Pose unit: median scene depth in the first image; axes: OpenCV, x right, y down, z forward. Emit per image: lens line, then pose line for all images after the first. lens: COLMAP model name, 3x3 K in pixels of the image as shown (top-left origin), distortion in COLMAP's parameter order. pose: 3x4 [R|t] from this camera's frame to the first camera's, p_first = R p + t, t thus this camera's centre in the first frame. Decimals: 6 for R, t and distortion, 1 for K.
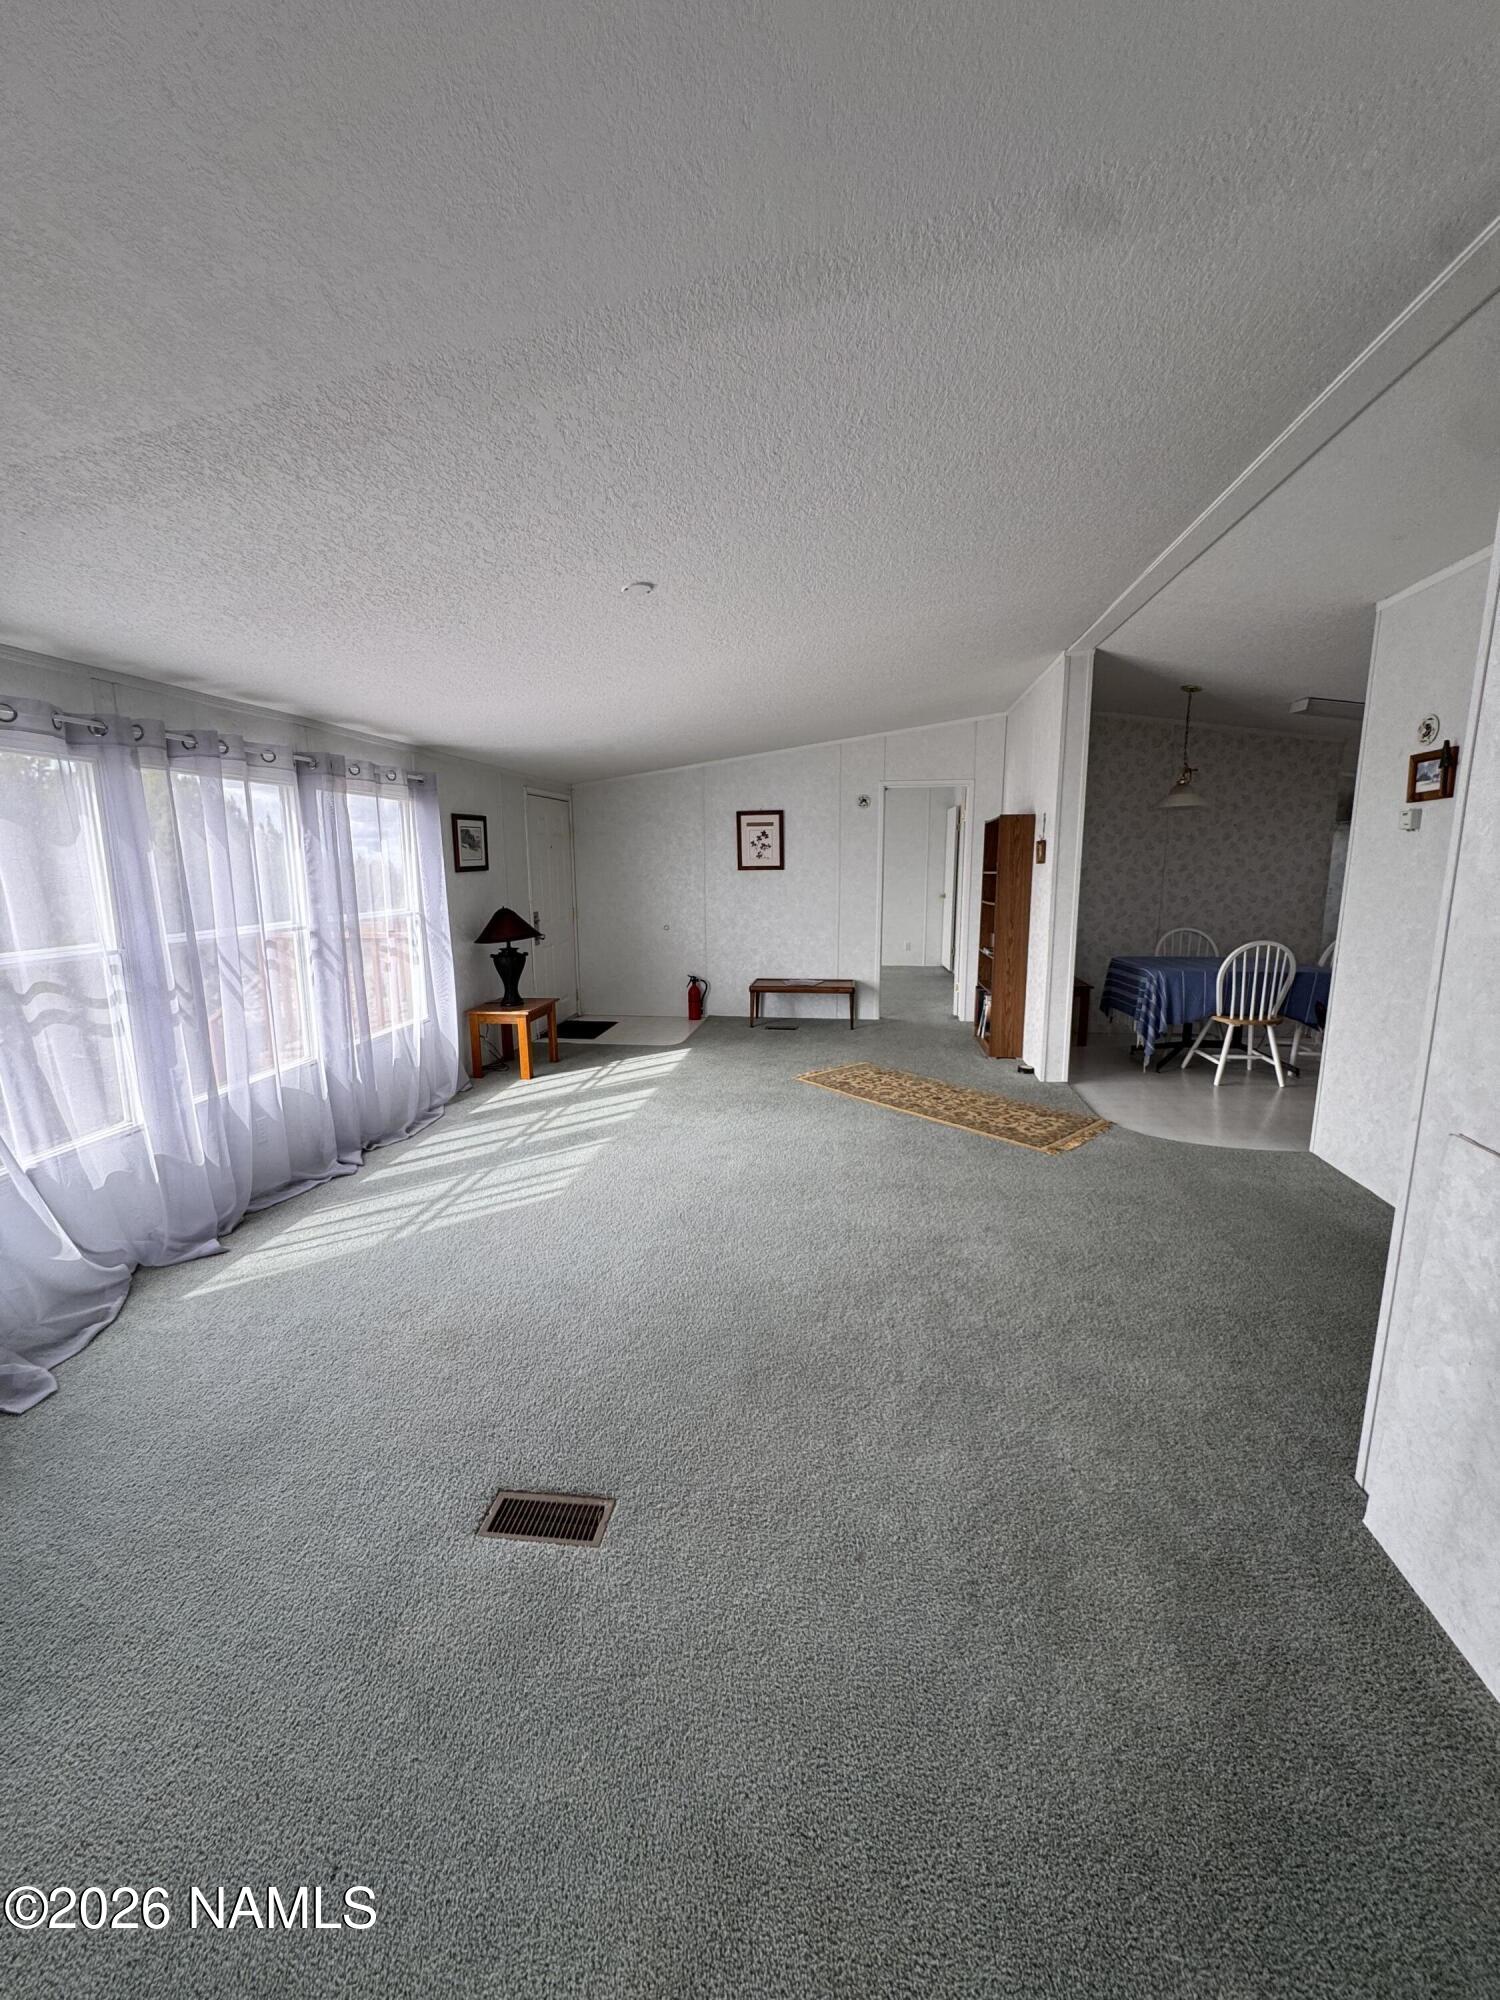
lens RADIAL K [[792.7, 0, 754.7], [0, 792.7, 989.0], [0, 0, 1]] dist [-0.005221, 0.001006]
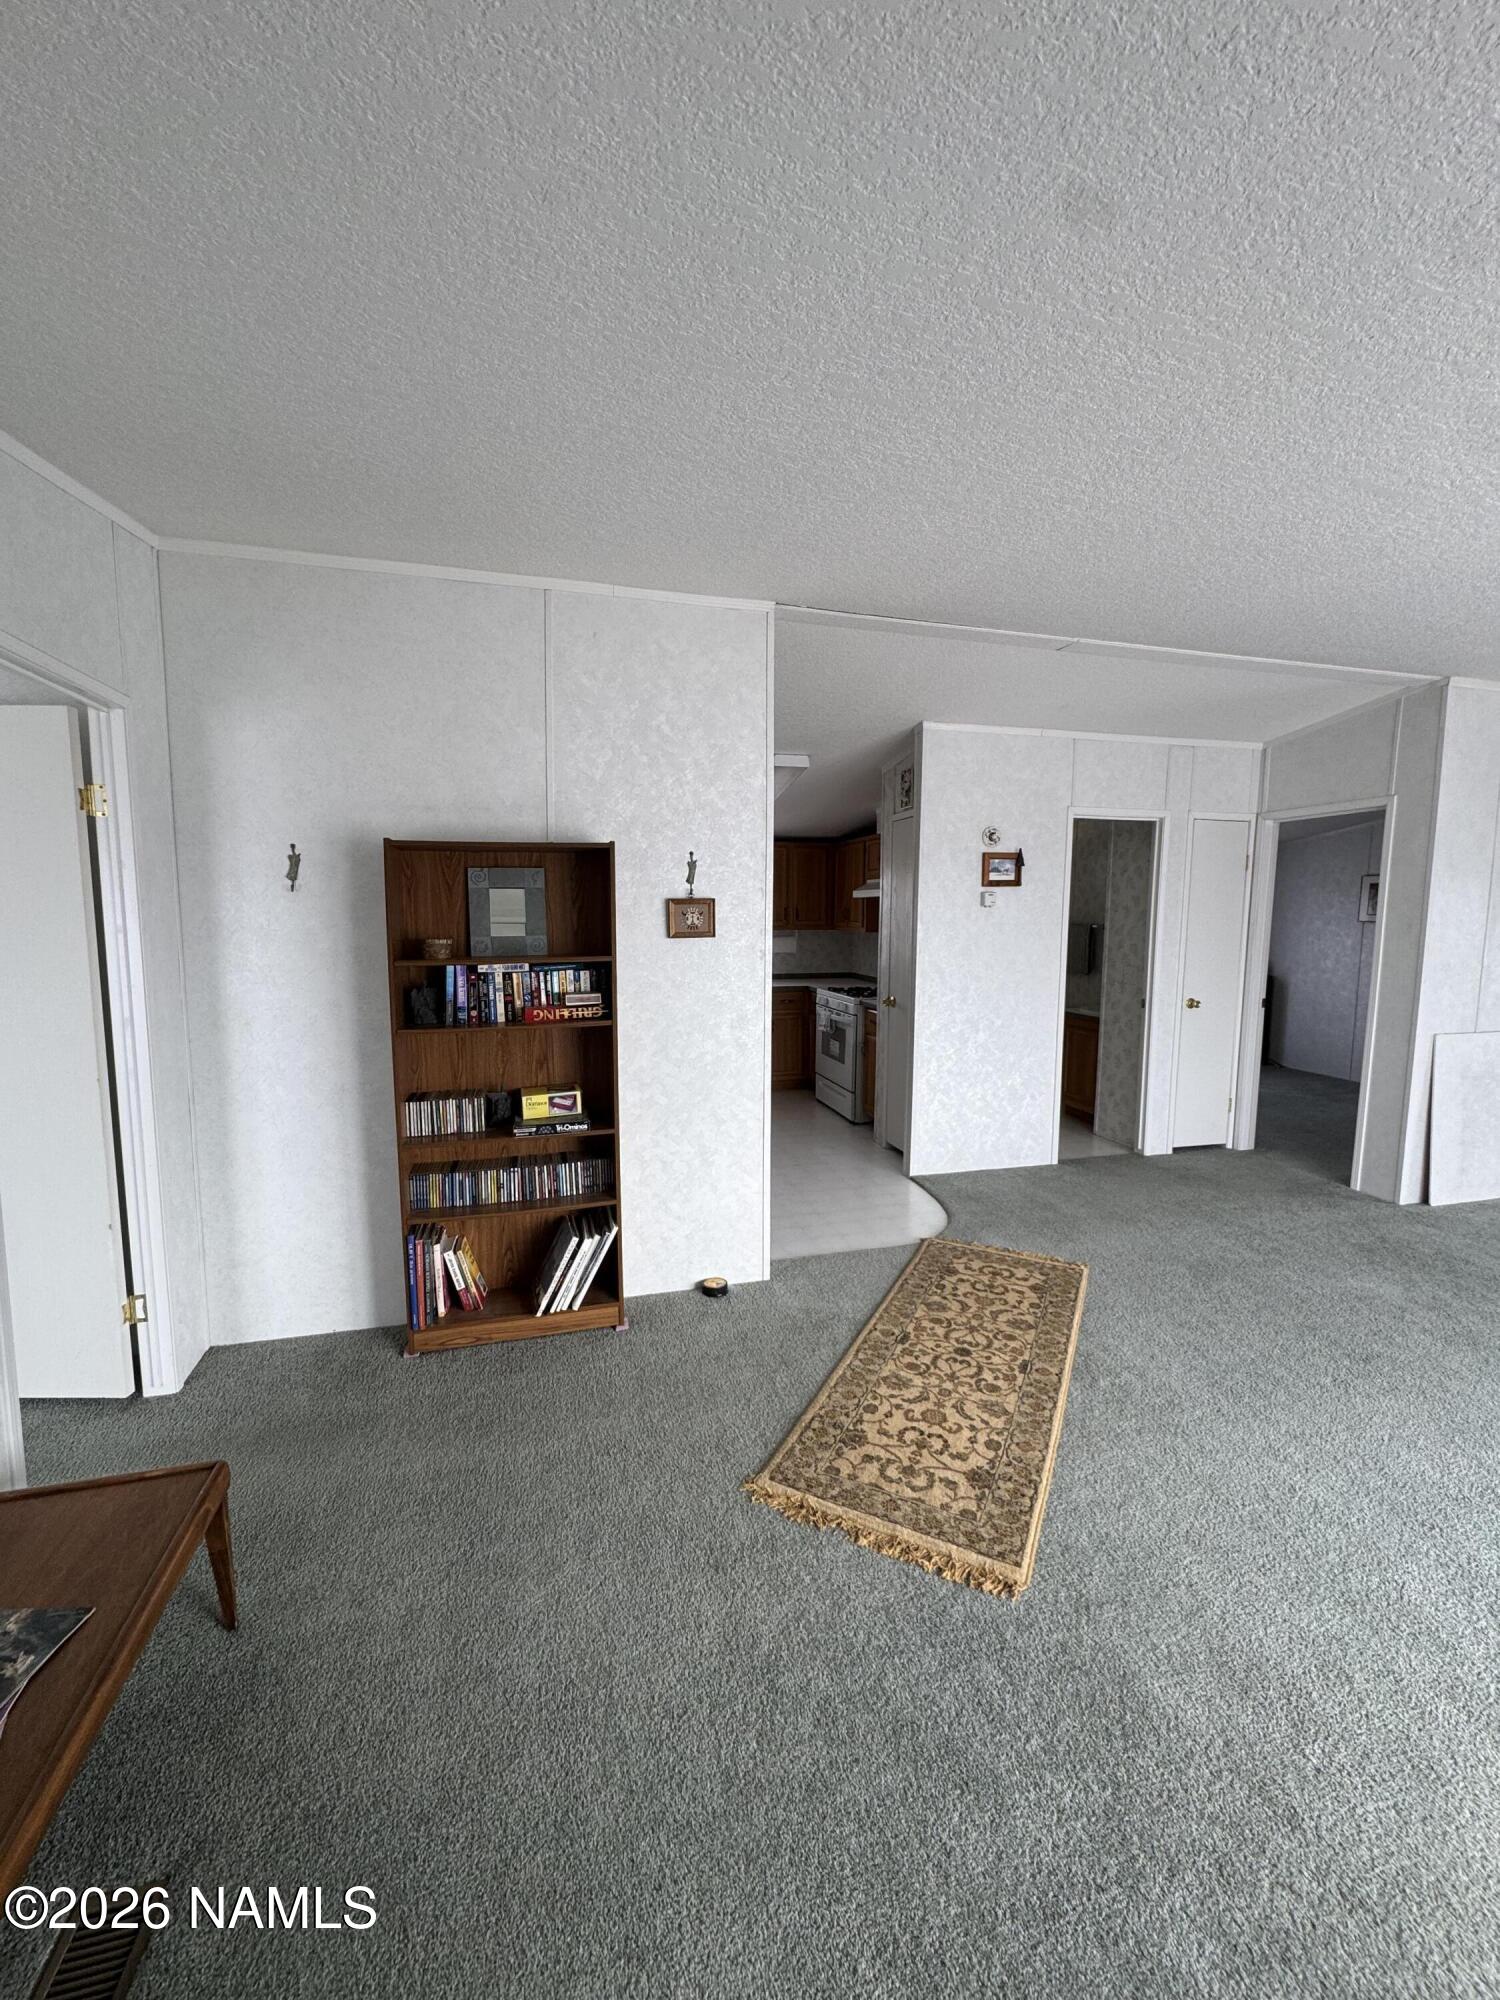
lens RADIAL K [[792.7, 0, 750.6], [0, 792.7, 999.5], [0, 0, 1]] dist [-0.005221, 0.001006]
pose [[-0.385066, -0.093940, 0.918096, -0.235777], [0.146329, 0.976007, 0.161239, -0.251917], [-0.911215, 0.196431, -0.362081, 1.477149]]
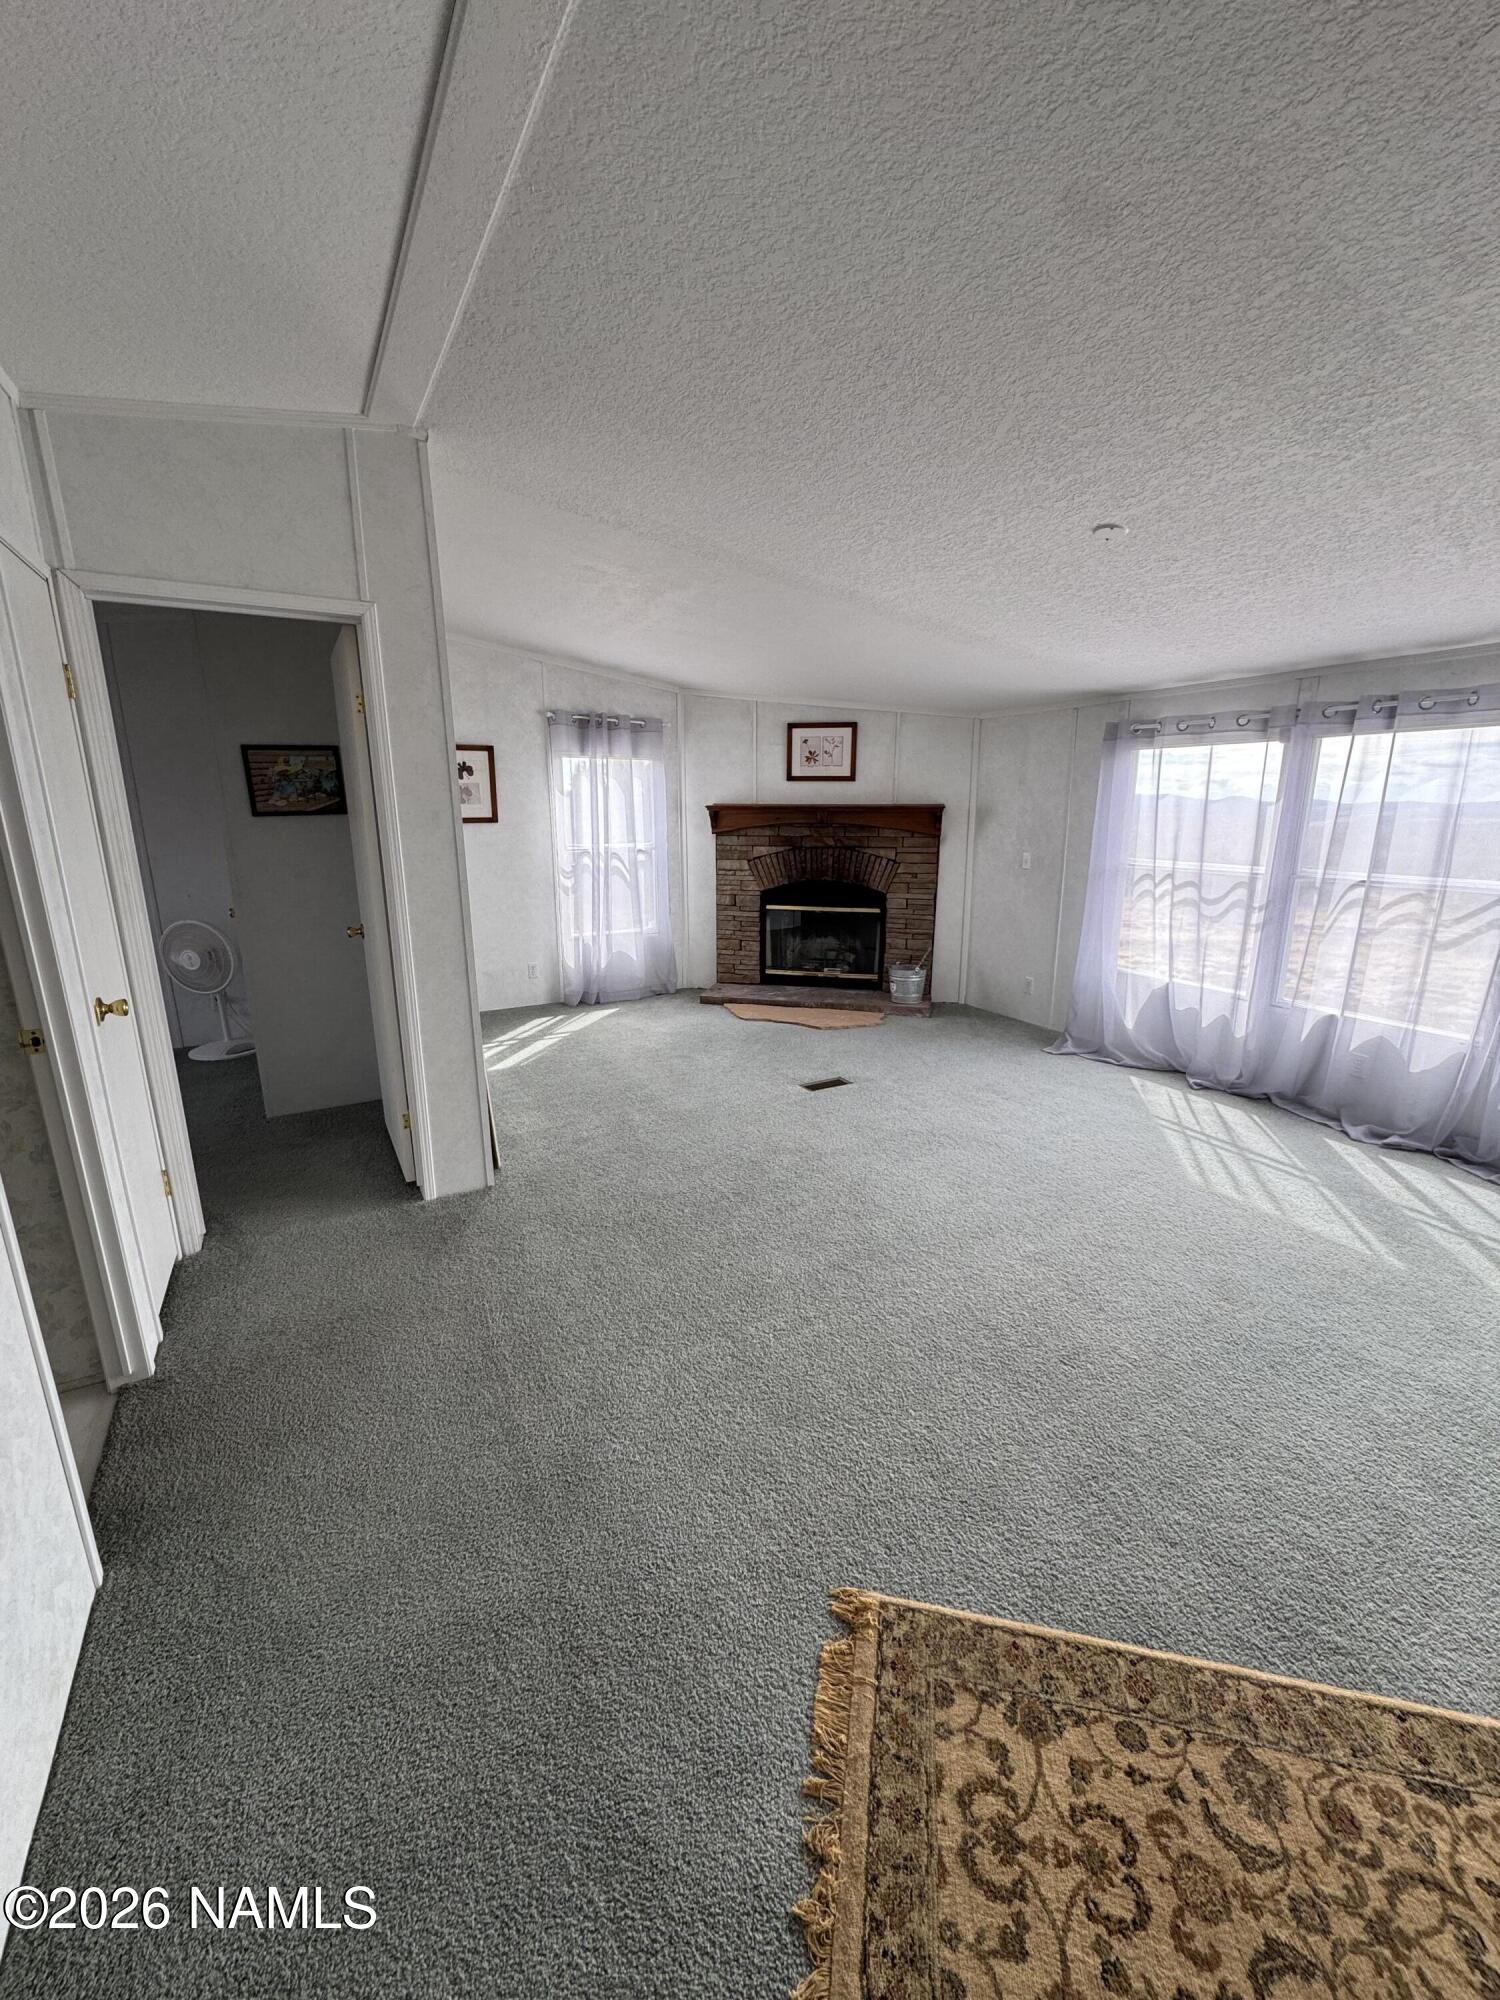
lens RADIAL K [[792.7, 0, 750.8], [0, 792.7, 997.9], [0, 0, 1]] dist [-0.005221, 0.001006]
pose [[-0.796991, 0.151393, -0.584710, 0.553784], [-0.090568, 0.927177, 0.363512, -0.189109], [0.597163, 0.342672, -0.725240, 1.070155]]
